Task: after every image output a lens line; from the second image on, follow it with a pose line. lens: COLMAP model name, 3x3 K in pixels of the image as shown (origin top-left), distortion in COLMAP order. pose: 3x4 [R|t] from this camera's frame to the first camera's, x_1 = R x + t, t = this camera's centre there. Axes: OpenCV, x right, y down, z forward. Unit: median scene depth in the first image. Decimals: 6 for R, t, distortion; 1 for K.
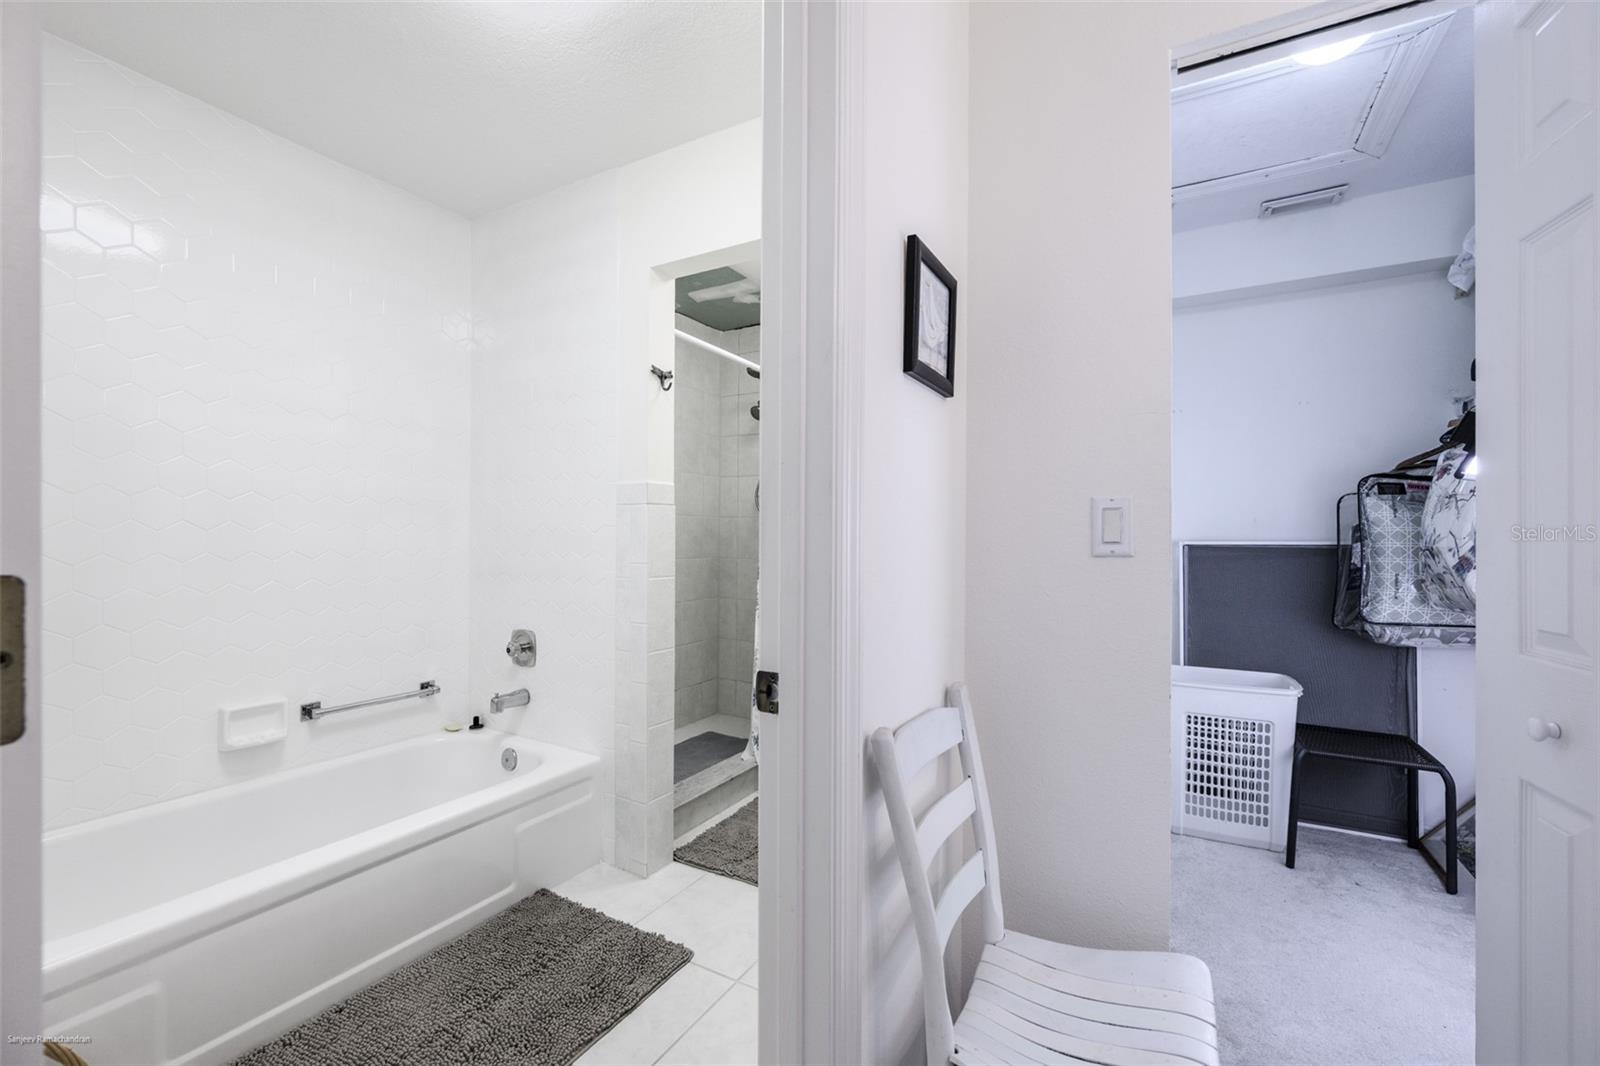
lens RADIAL K [[652.6, 0, 826.3], [0, 652.6, 533.9], [0, 0, 1]] dist [-0.001595, -0.000302]
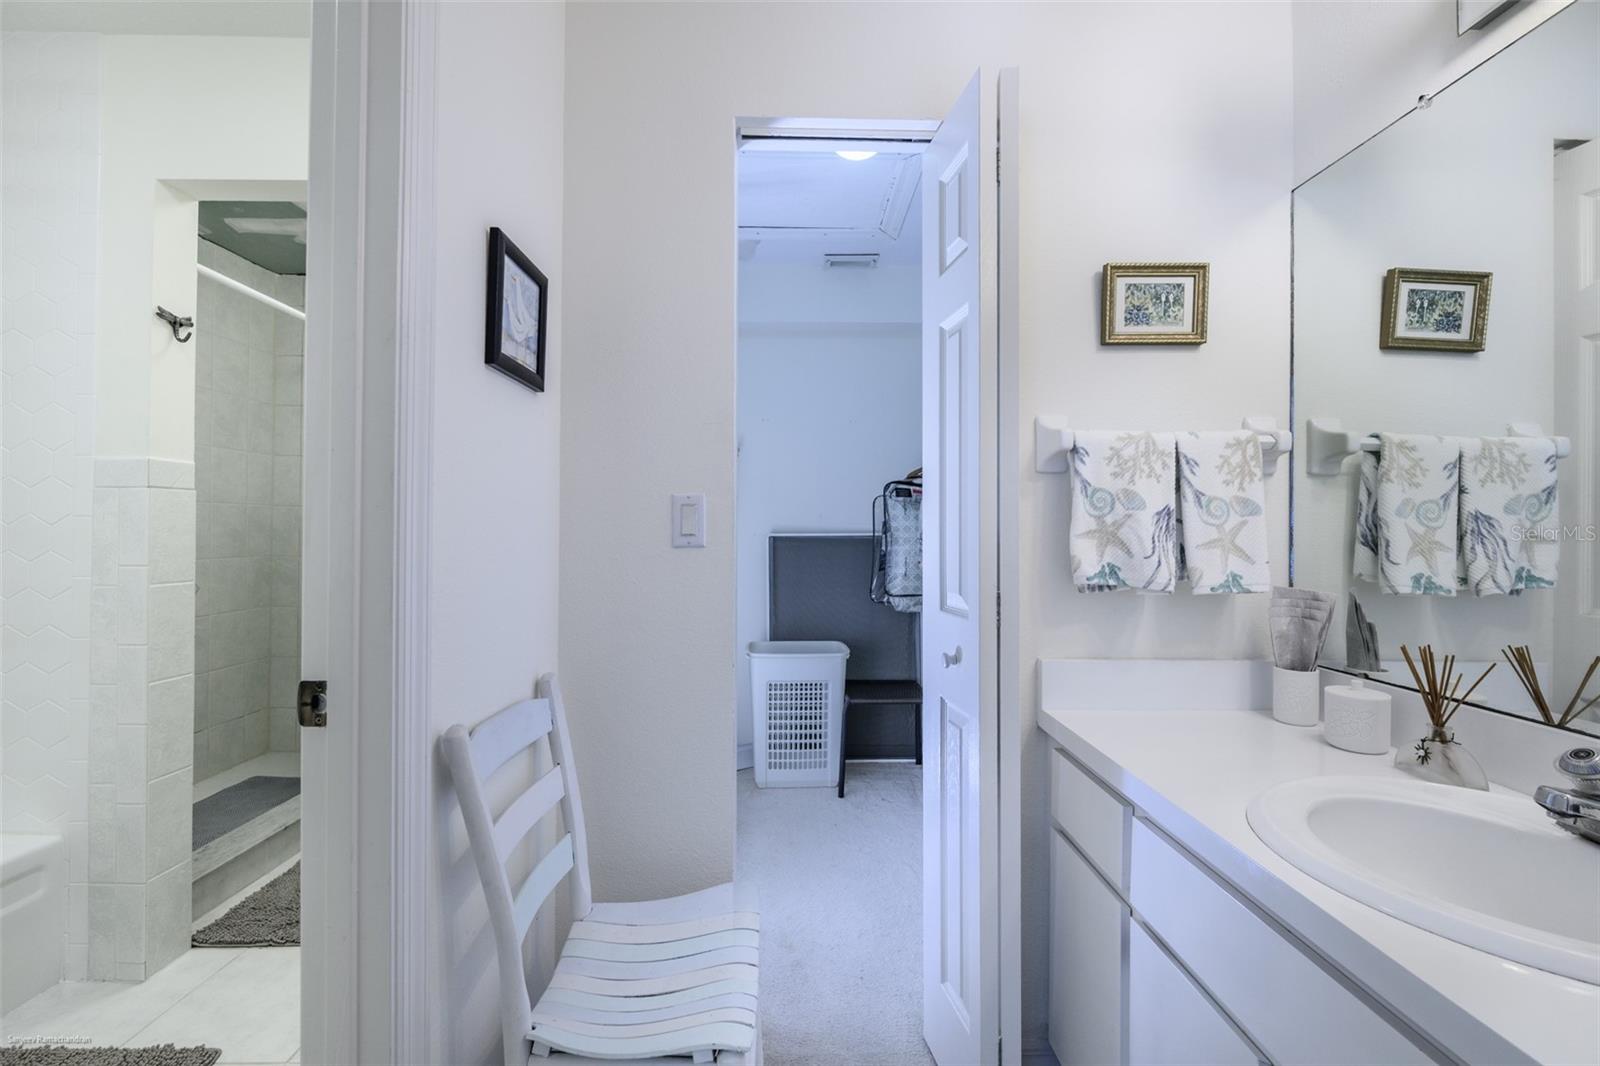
lens RADIAL K [[668.9, 0, 799.8], [0, 668.9, 522.9], [0, 0, 1]] dist [-0.004269, 0.000168]
pose [[0.877824, 0.003160, 0.478974, 0.025021], [-0.000310, 0.999982, -0.006030, -0.000249], [-0.478984, 0.005145, 0.877809, -0.054774]]
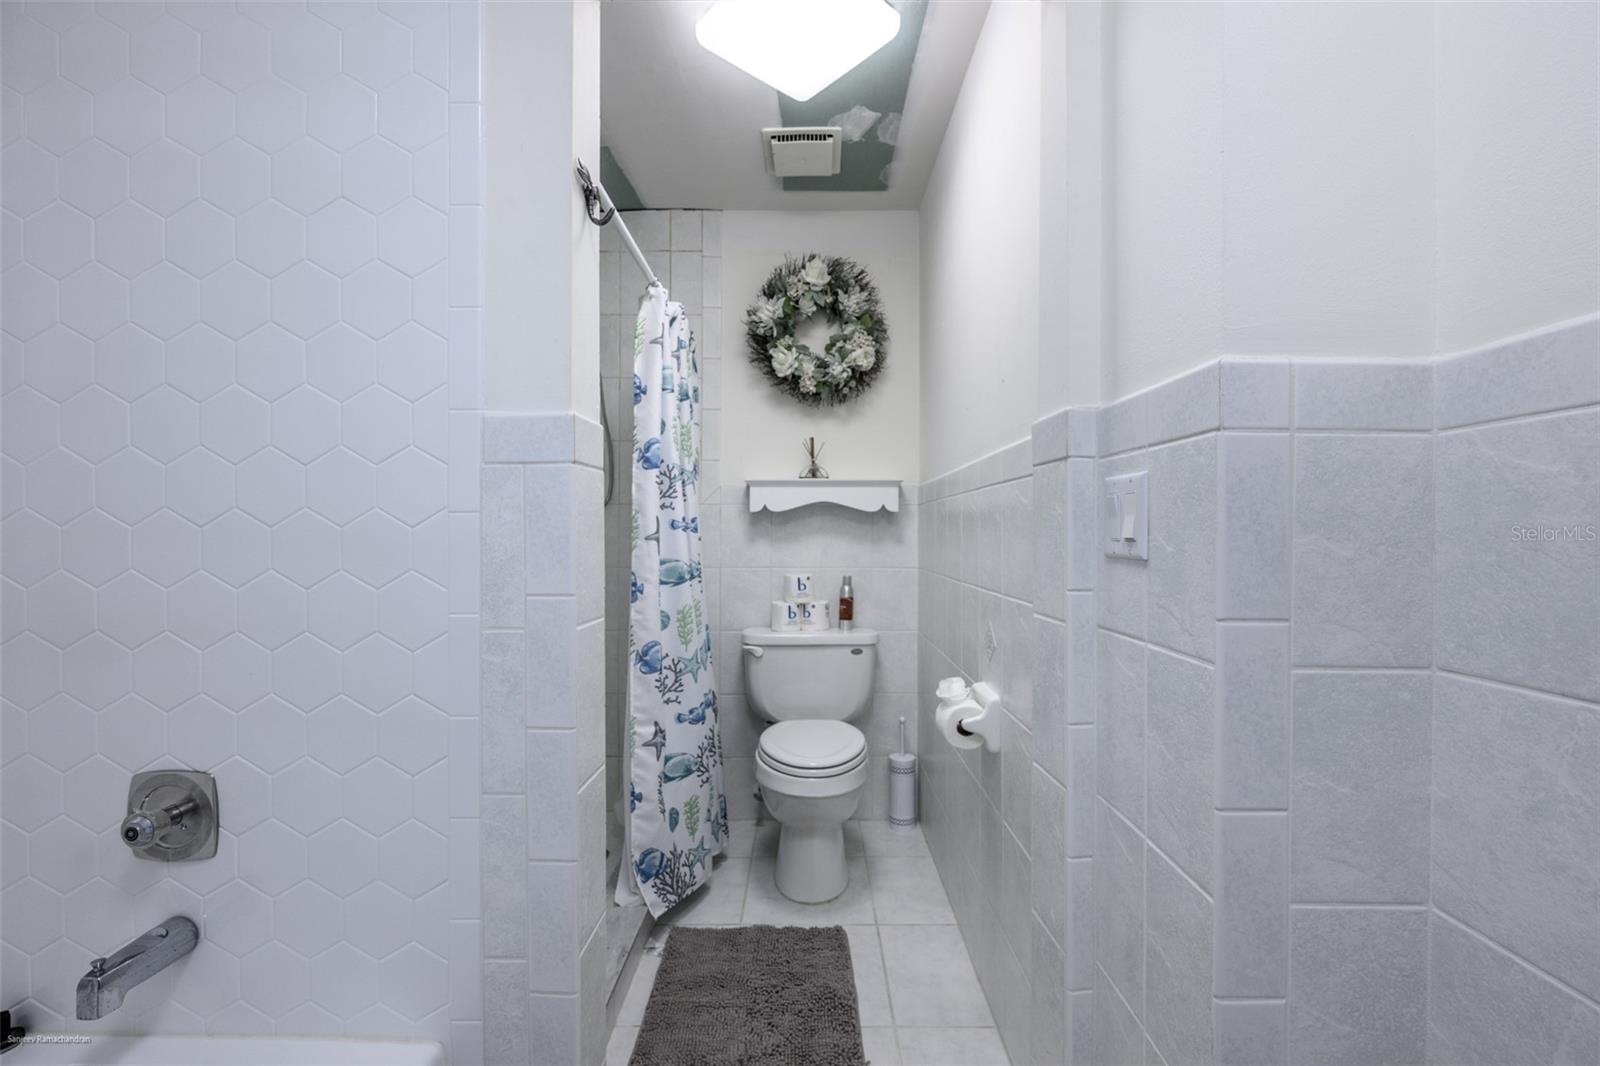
lens RADIAL K [[652.6, 0, 826.3], [0, 652.6, 533.9], [0, 0, 1]] dist [-0.001595, -0.000302]
pose [[0.890212, -0.008547, 0.455466, -0.385135], [0.005073, 0.999948, 0.008848, -0.000210], [-0.455518, -0.005566, 0.890209, 0.615867]]
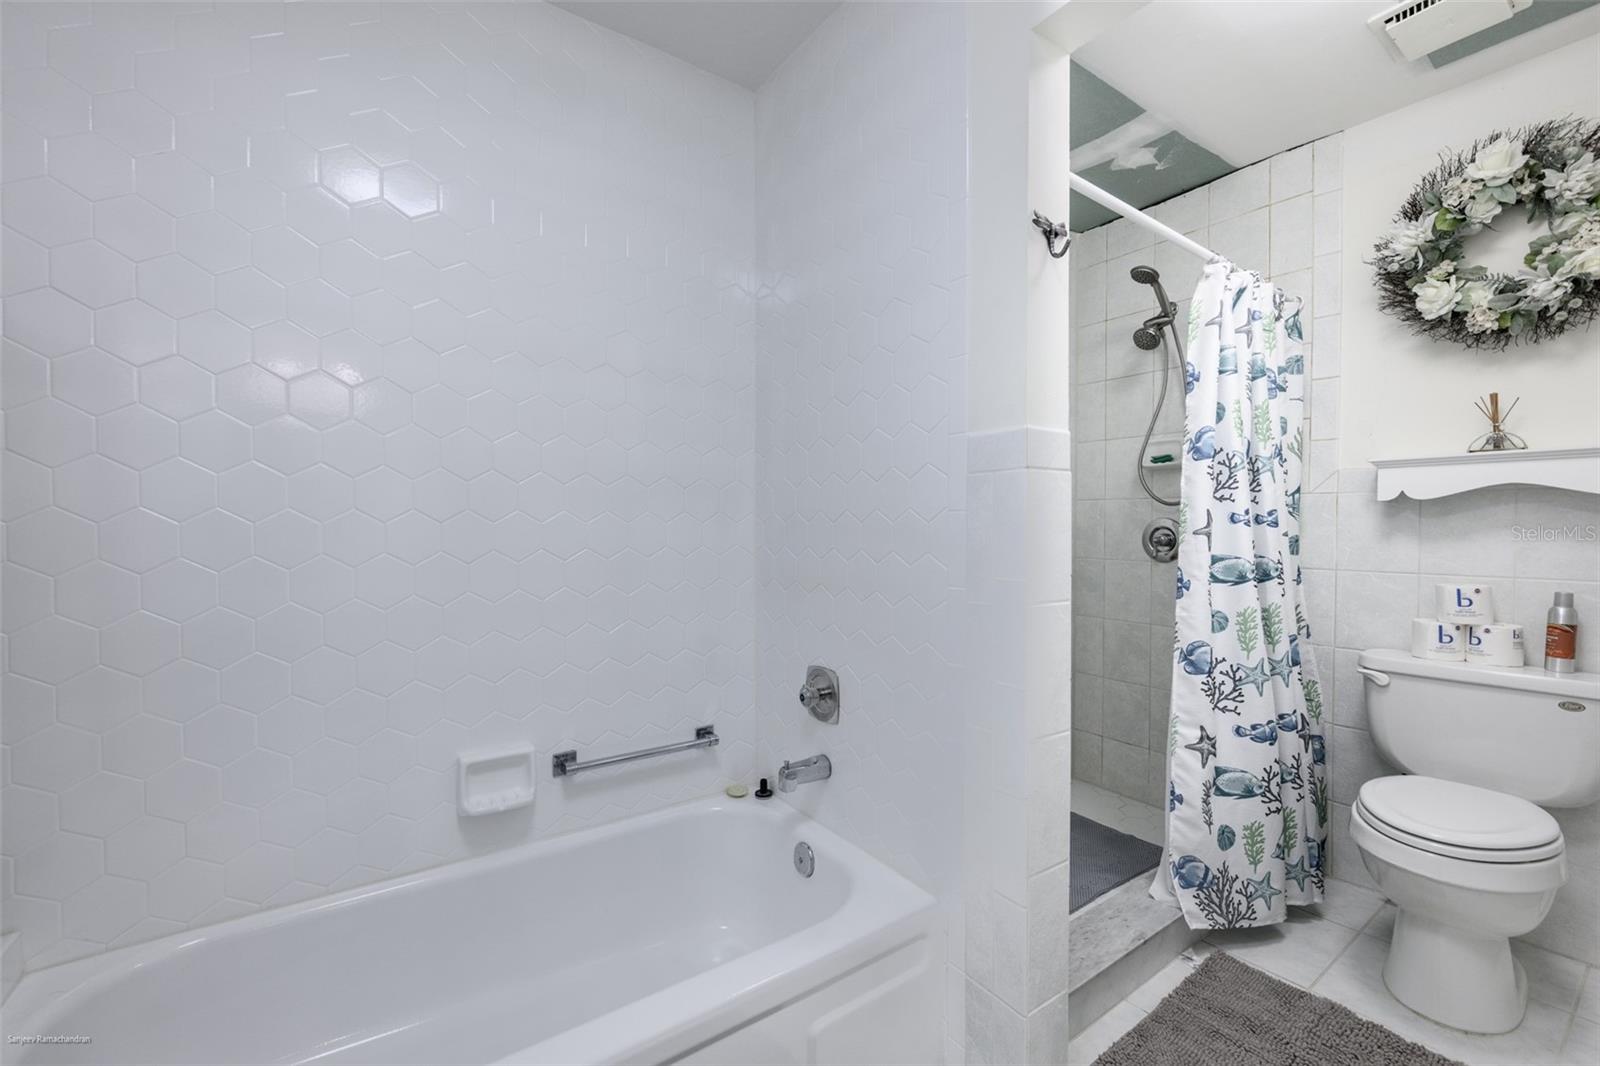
lens RADIAL K [[652.6, 0, 826.3], [0, 652.6, 533.9], [0, 0, 1]] dist [-0.001595, -0.000302]
pose [[0.907009, -0.000870, -0.421110, -0.234545], [0.006410, 0.999911, 0.011741, 0.001137], [0.421062, -0.013348, 0.906934, 0.521912]]
